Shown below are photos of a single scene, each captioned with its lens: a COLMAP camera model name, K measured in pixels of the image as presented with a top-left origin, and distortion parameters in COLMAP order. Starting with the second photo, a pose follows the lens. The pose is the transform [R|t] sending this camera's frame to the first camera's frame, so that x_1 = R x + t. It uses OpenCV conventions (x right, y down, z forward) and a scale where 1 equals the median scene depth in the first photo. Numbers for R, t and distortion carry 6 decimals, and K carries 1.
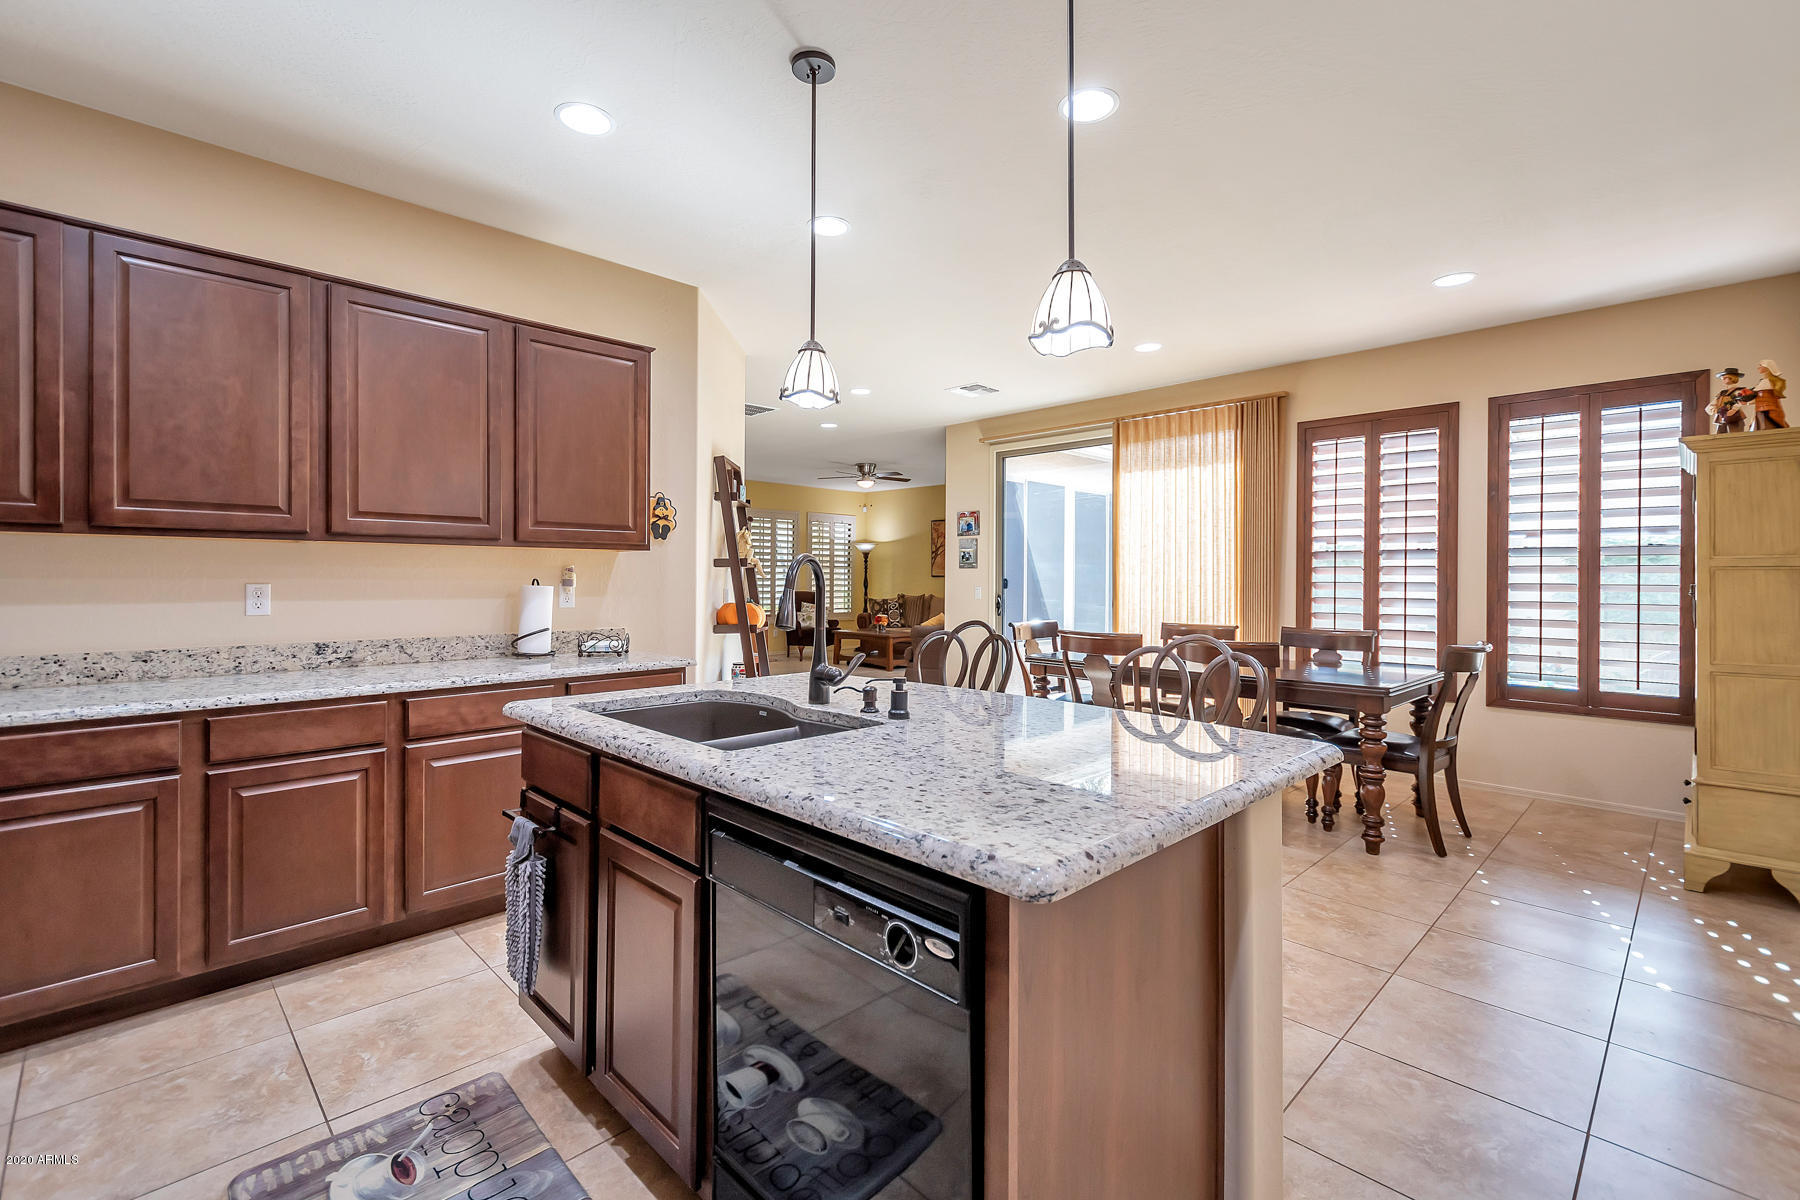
lens RADIAL K [[796.9, 0, 902.2], [0, 796.9, 586.6], [0, 0, 1]] dist [-0.001096, -0.000419]
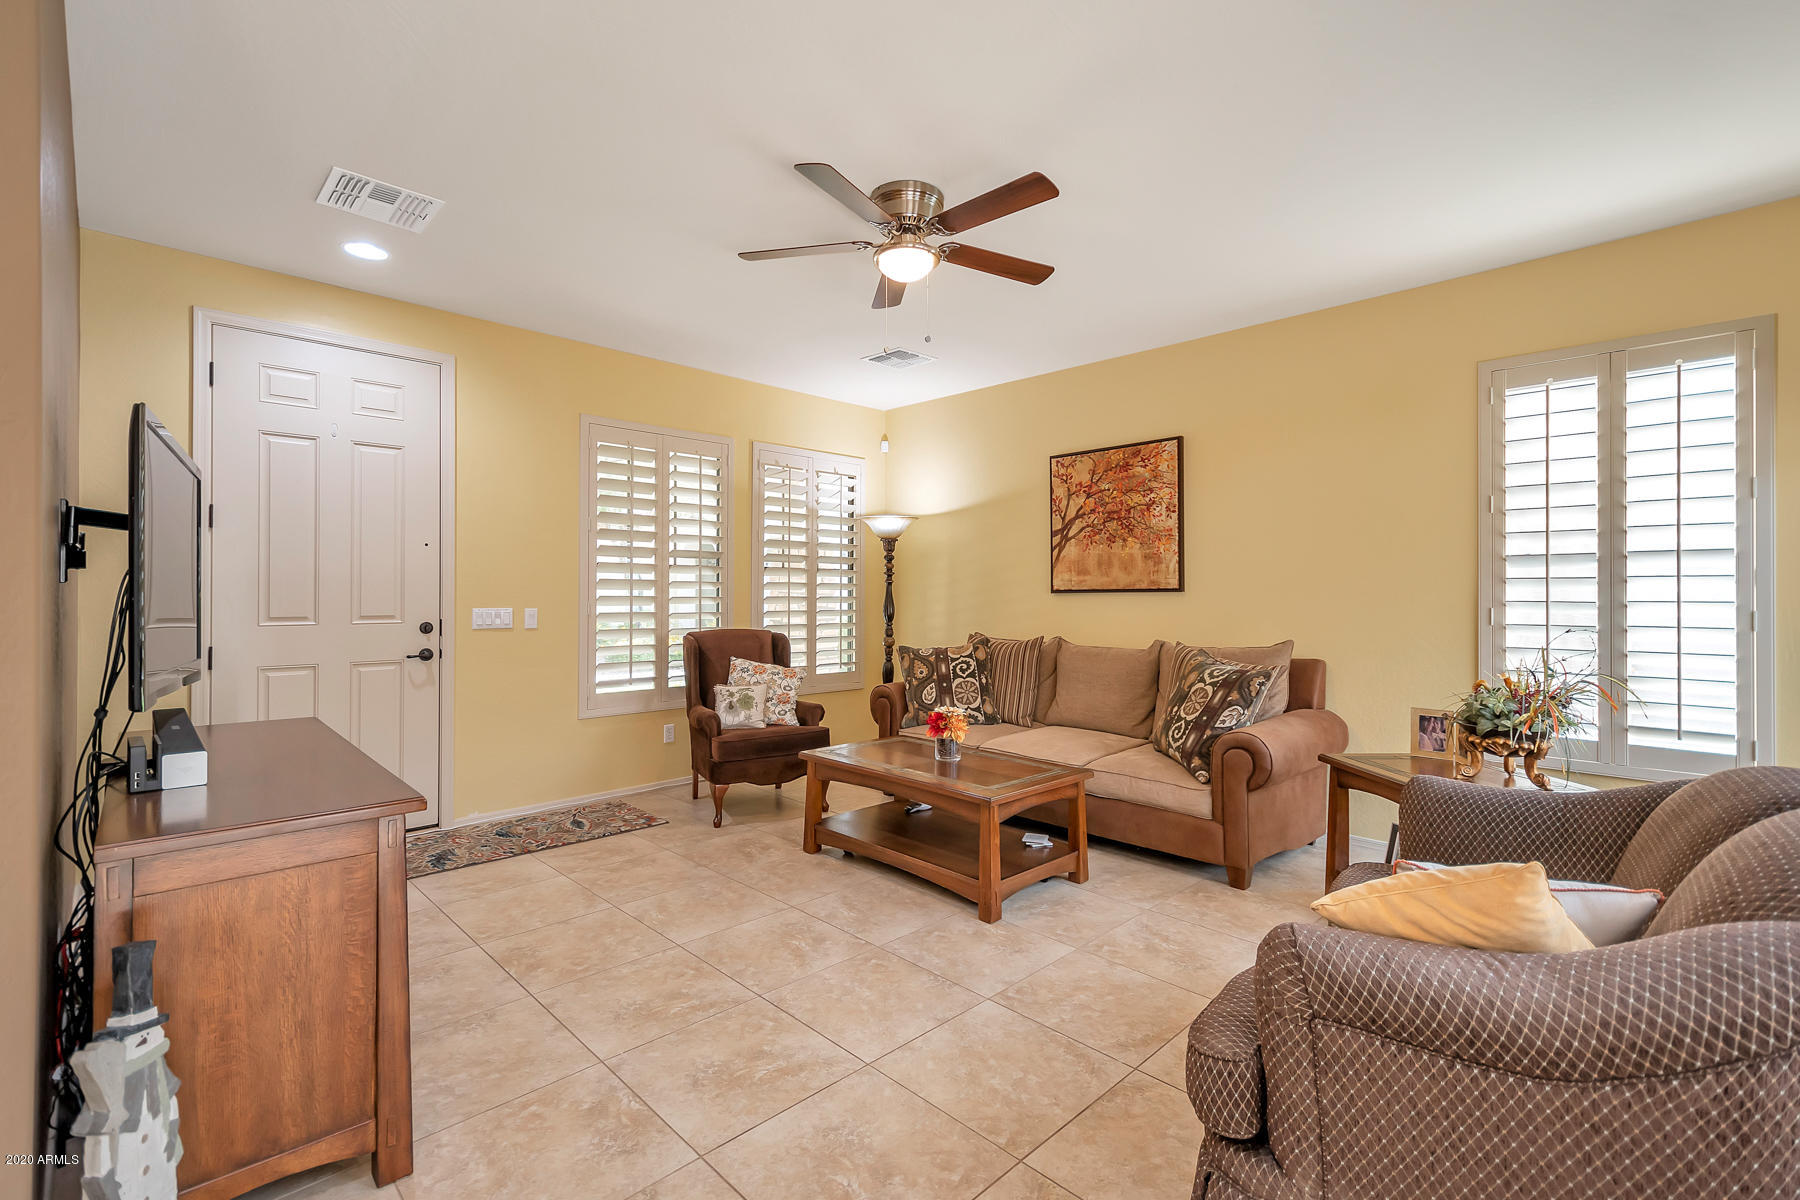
lens RADIAL K [[796.9, 0, 906.3], [0, 796.9, 593.4], [0, 0, 1]] dist [-0.001096, -0.000419]
pose [[0.999999, 0.000221, -0.001051, -0.036088], [-0.000225, 0.999993, -0.003859, -0.010324], [0.001050, 0.003860, 0.999992, 0.569715]]
